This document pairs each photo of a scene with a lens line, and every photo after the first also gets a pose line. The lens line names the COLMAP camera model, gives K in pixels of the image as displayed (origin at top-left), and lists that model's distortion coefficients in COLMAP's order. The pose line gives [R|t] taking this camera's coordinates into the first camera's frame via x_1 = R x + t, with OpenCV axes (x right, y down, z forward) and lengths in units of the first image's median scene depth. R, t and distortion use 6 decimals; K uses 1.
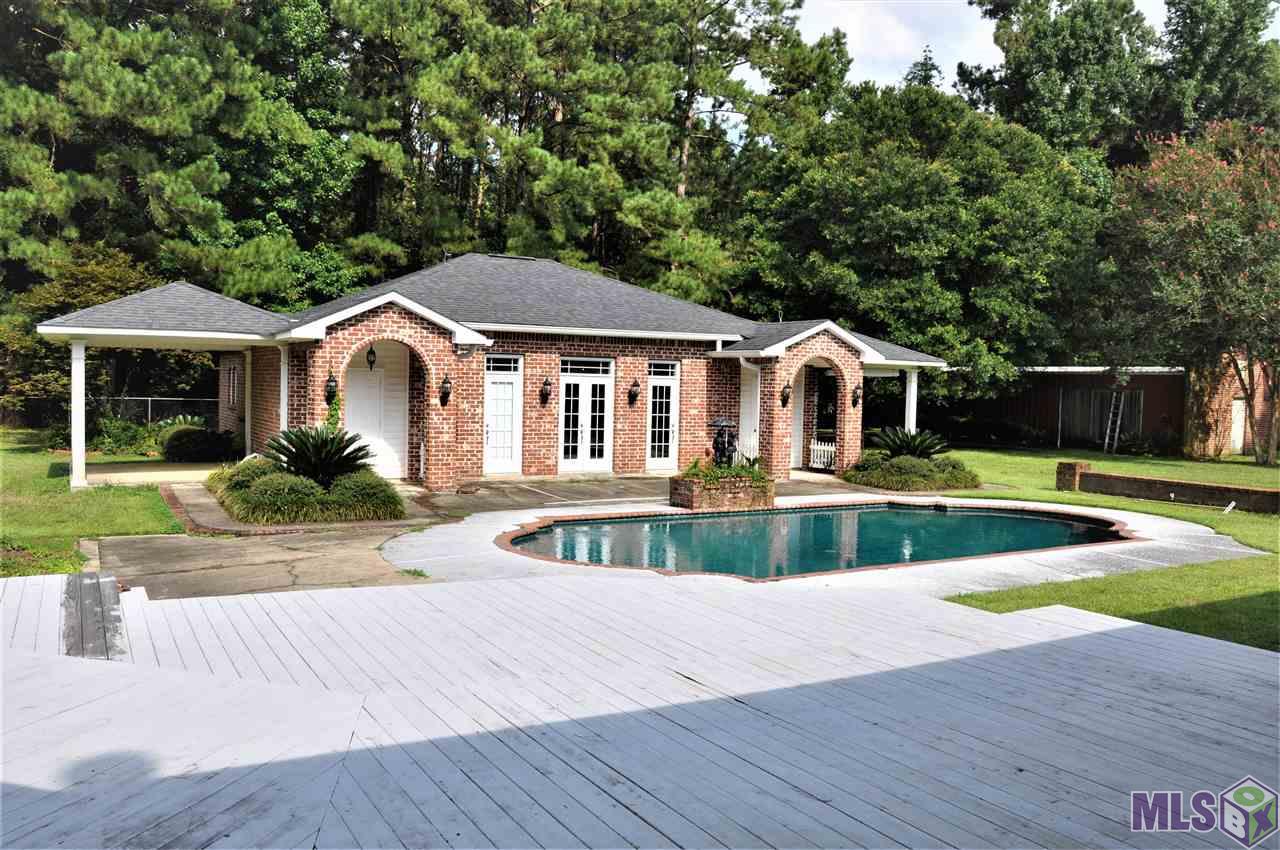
lens RADIAL K [[1003.9, 0, 640.0], [0, 1003.9, 425.0], [0, 0, 1]] dist [-0.138777, 0.117757]
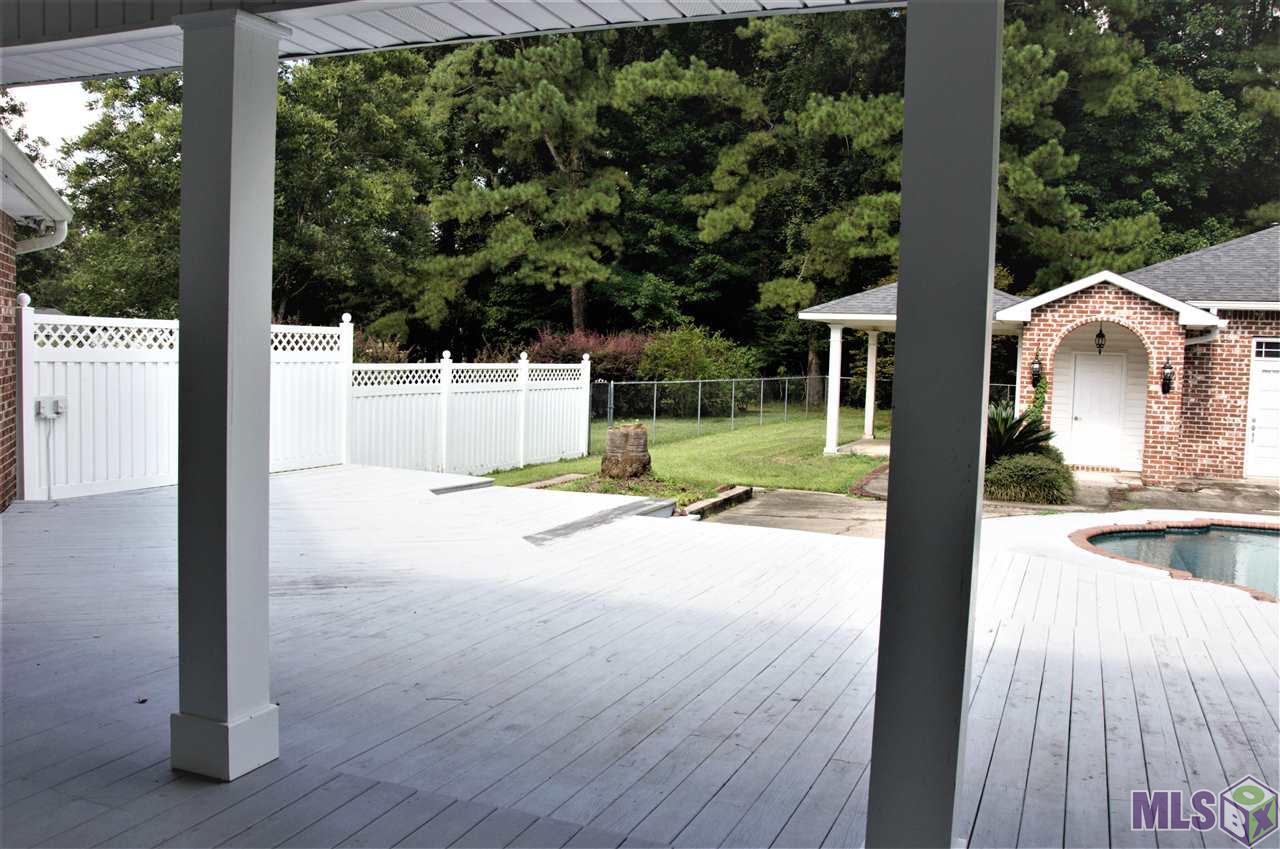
lens RADIAL K [[1062.8, 0, 640.0], [0, 1062.8, 424.5], [0, 0, 1]] dist [-0.134870, 0.126443]
pose [[0.634048, 0.052001, -0.771543, 0.200101], [-0.049167, 0.998429, 0.026887, 0.006452], [0.771729, 0.020887, 0.635609, 0.025736]]
